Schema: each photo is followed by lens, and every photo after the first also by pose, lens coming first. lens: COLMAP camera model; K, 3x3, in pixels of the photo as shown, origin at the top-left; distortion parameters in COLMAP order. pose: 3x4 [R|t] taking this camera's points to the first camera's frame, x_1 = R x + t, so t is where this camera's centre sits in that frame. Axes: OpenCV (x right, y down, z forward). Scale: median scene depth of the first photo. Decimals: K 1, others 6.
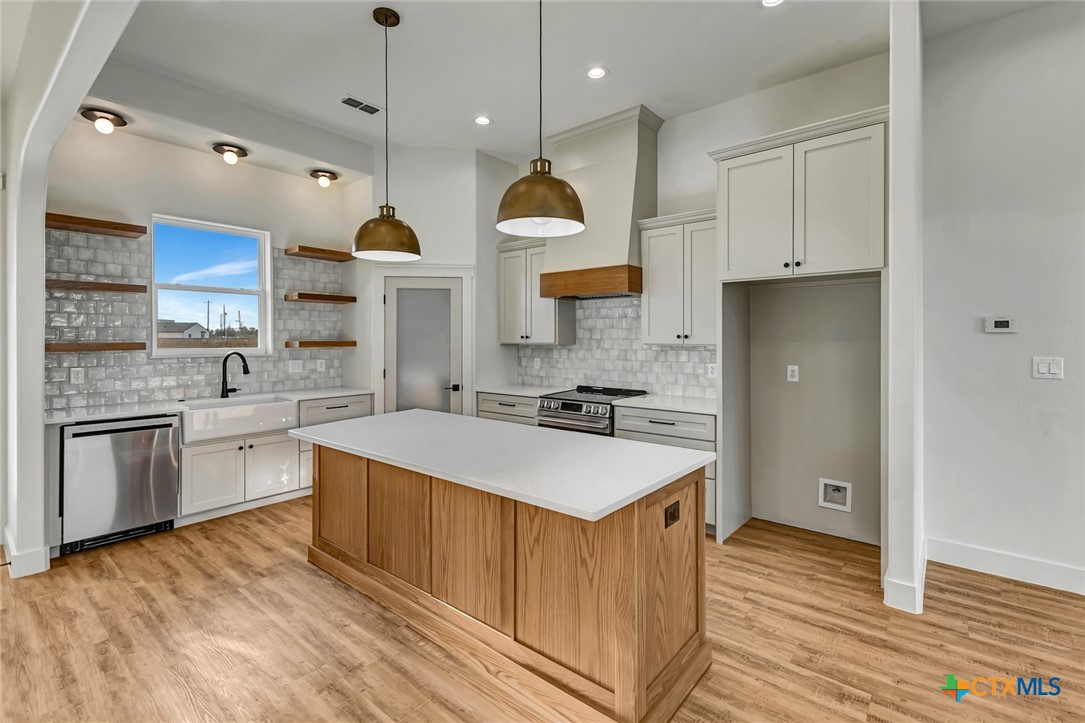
lens RADIAL K [[497.3, 0, 557.4], [0, 497.3, 341.3], [0, 0, 1]] dist [0.008765, -0.002196]
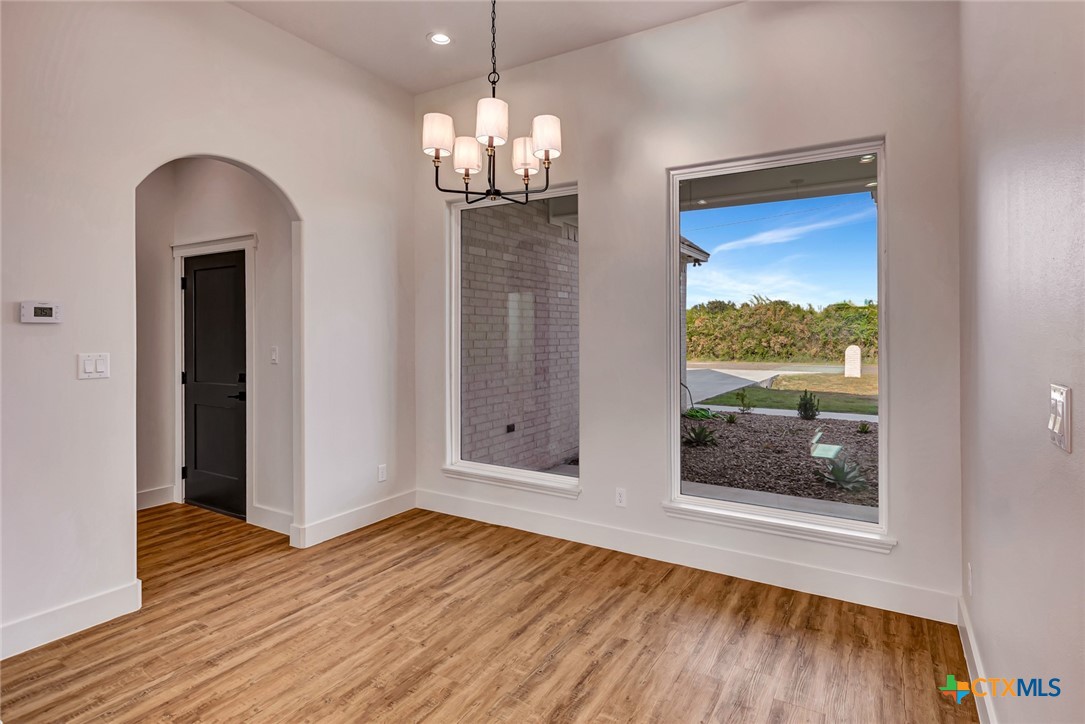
lens RADIAL K [[554.6, 0, 569.2], [0, 554.6, 327.2], [0, 0, 1]] dist [-0.002289, -0.002017]
pose [[-0.163631, 0.008249, 0.986487, -0.064975], [0.007880, 0.999944, -0.007055, 0.001053], [-0.986490, 0.006620, -0.163687, 0.324662]]
